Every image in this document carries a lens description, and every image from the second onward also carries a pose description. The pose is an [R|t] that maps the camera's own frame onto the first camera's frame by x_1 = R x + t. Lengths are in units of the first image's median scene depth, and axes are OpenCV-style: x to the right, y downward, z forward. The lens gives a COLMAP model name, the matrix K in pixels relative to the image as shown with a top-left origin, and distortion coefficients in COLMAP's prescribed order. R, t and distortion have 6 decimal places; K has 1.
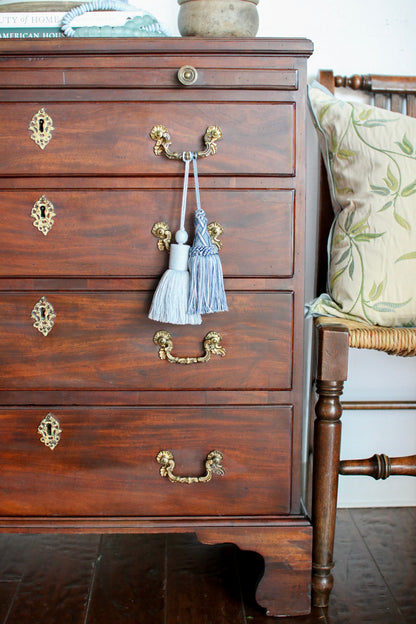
lens RADIAL K [[870.6, 0, 209.2], [0, 870.6, 311.6], [0, 0, 1]] dist [-0.137961, 0.000000]
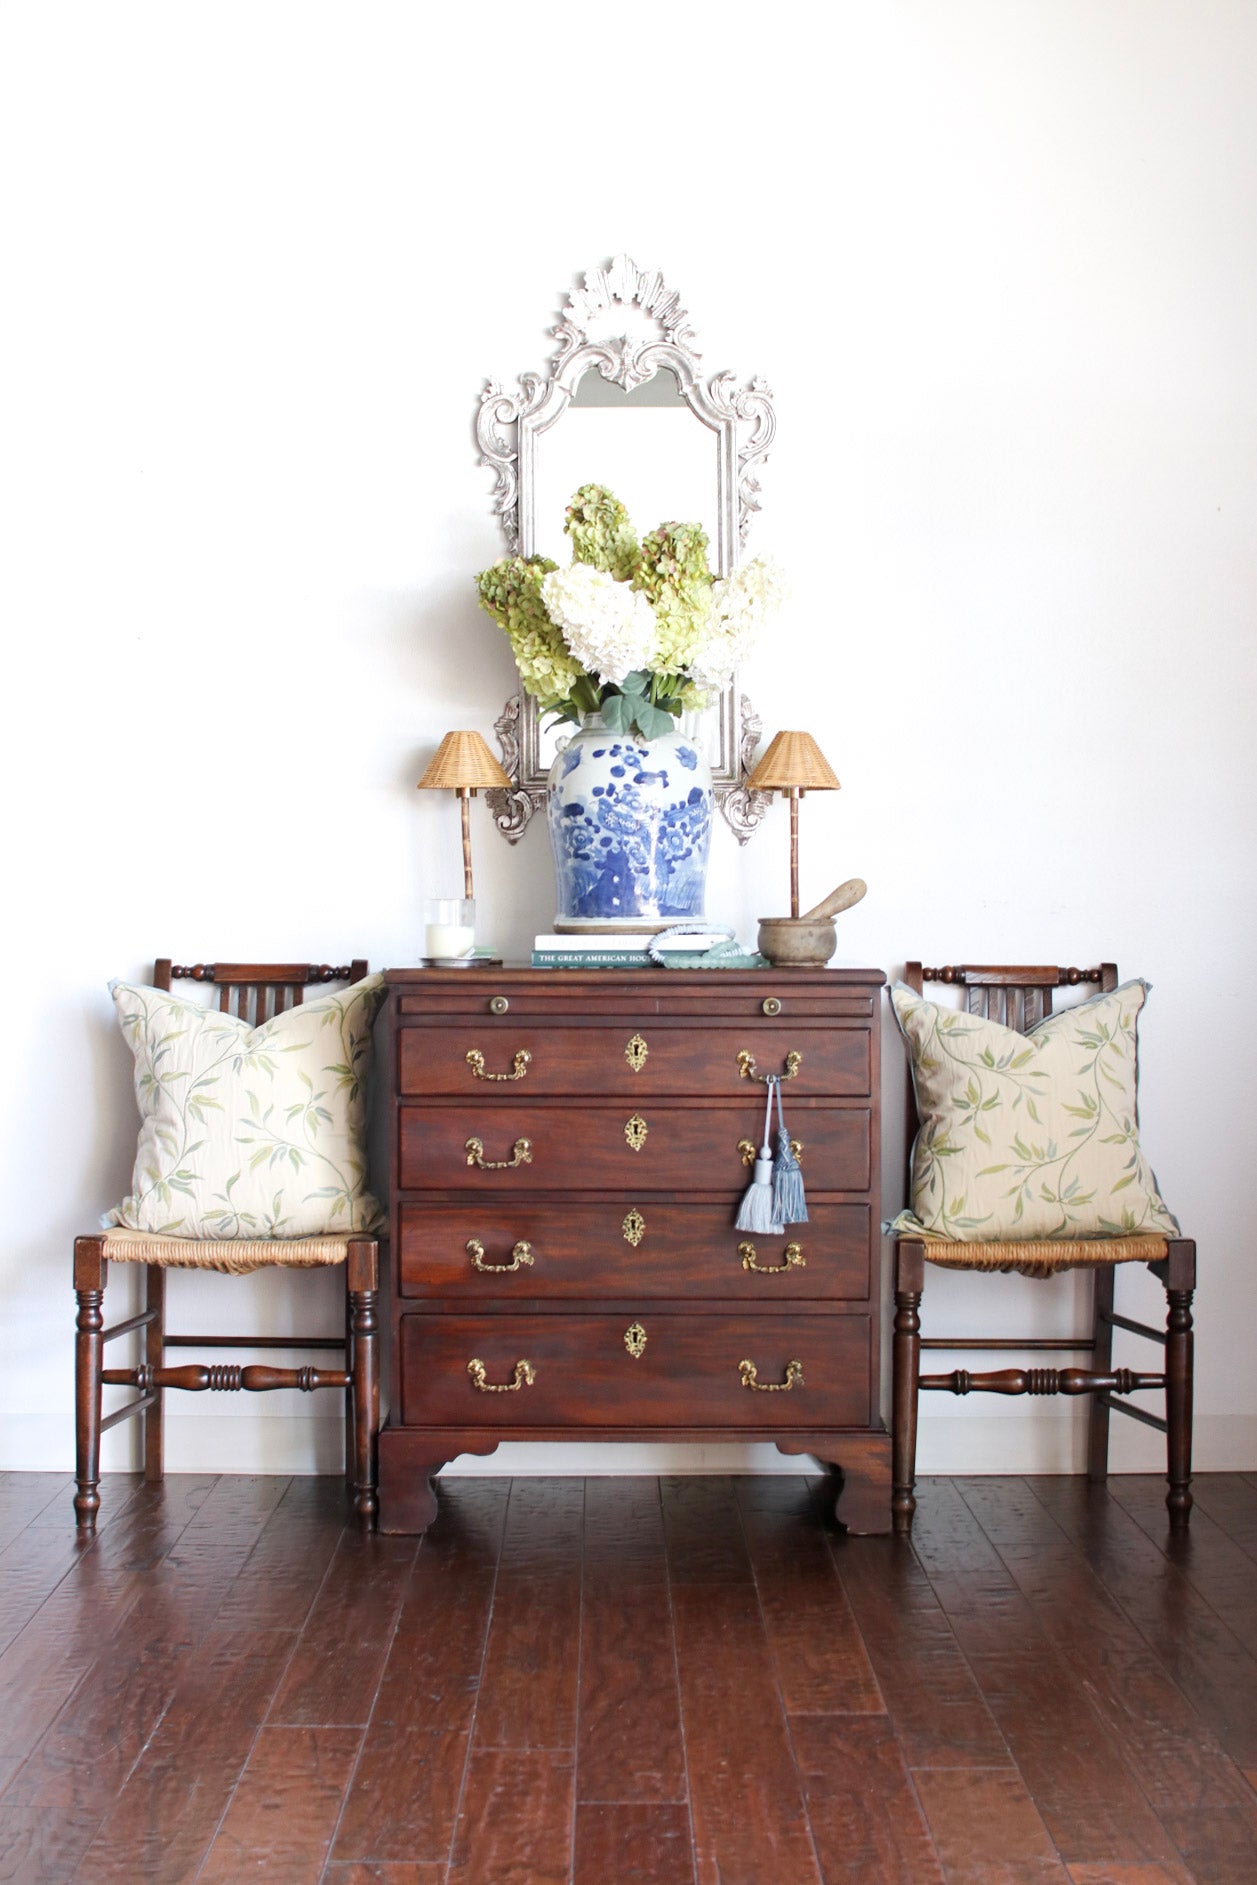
lens RADIAL K [[2686.5, 0, 626.6], [0, 2686.5, 927.1], [0, 0, 1]] dist [-0.138725, 0.000000]
pose [[0.999521, 0.000941, -0.030936, -0.097502], [-0.005612, 0.988480, -0.151246, 0.136623], [0.030438, 0.151347, 0.988012, -2.261287]]
